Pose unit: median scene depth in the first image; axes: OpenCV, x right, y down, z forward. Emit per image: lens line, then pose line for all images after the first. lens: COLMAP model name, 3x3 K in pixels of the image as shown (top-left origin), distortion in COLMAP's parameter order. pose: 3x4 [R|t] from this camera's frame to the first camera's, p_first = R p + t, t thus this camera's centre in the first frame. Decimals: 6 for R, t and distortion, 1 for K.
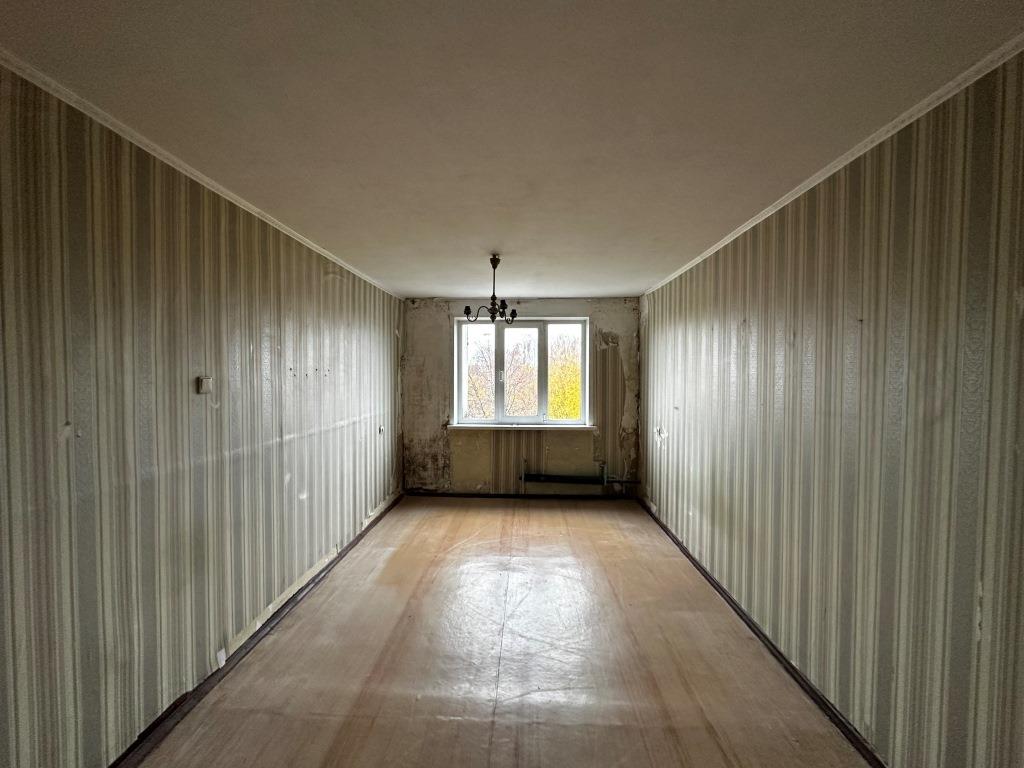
lens RADIAL K [[408.4, 0, 510.8], [0, 408.4, 382.1], [0, 0, 1]] dist [-0.001794, 0.000214]
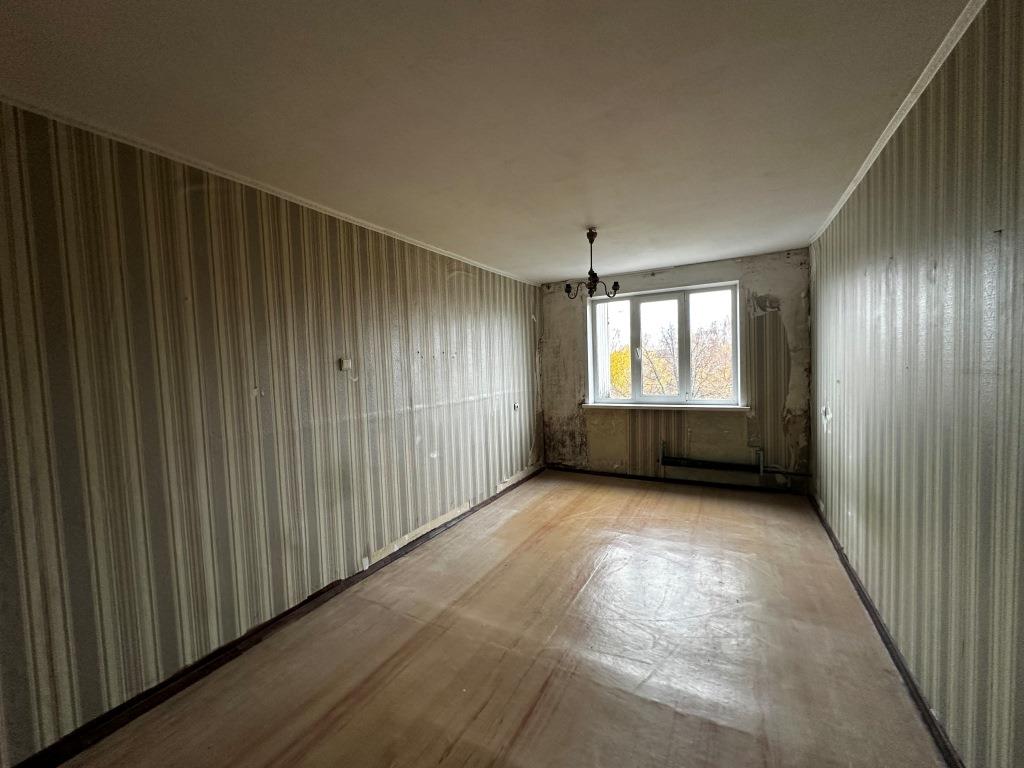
lens RADIAL K [[408.4, 0, 510.1], [0, 408.4, 382.5], [0, 0, 1]] dist [-0.001794, 0.000214]
pose [[0.893435, -0.015034, -0.448940, 0.226105], [0.030037, 0.999202, 0.026314, 0.030505], [0.448186, -0.036994, 0.893174, 0.008979]]
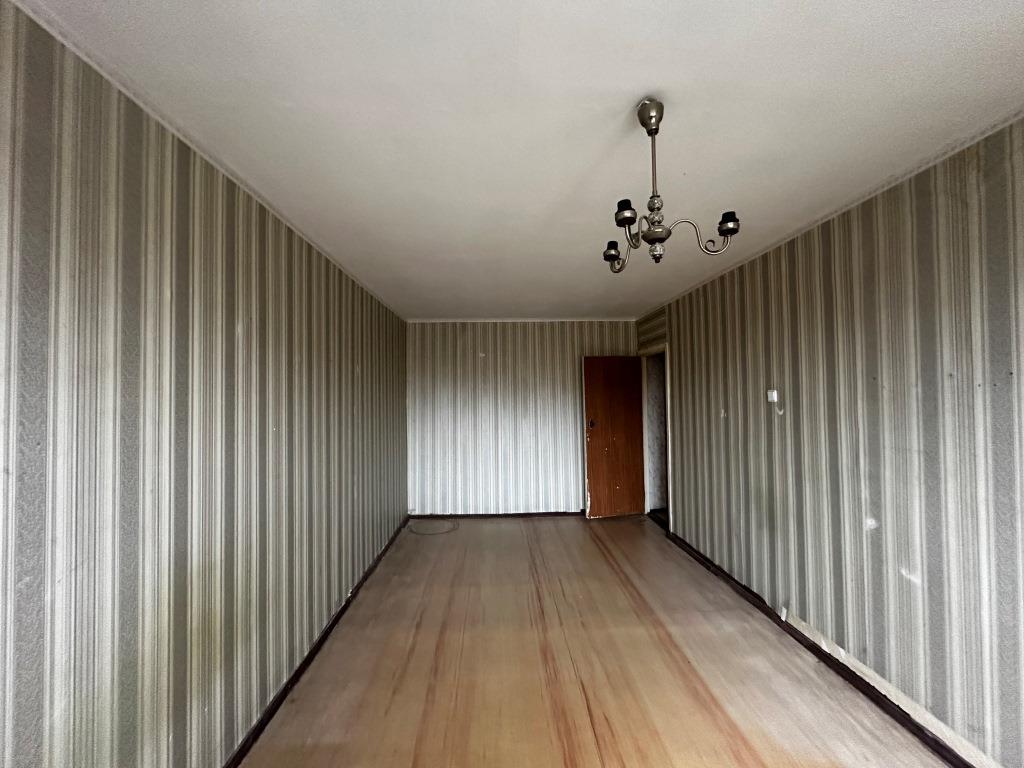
lens RADIAL K [[408.4, 0, 513.6], [0, 408.4, 384.3], [0, 0, 1]] dist [-0.001794, 0.000214]
pose [[-0.996222, 0.011659, -0.086052, 0.141975], [0.012346, 0.999896, -0.007461, -0.020043], [0.085956, -0.008495, -0.996263, 1.407500]]
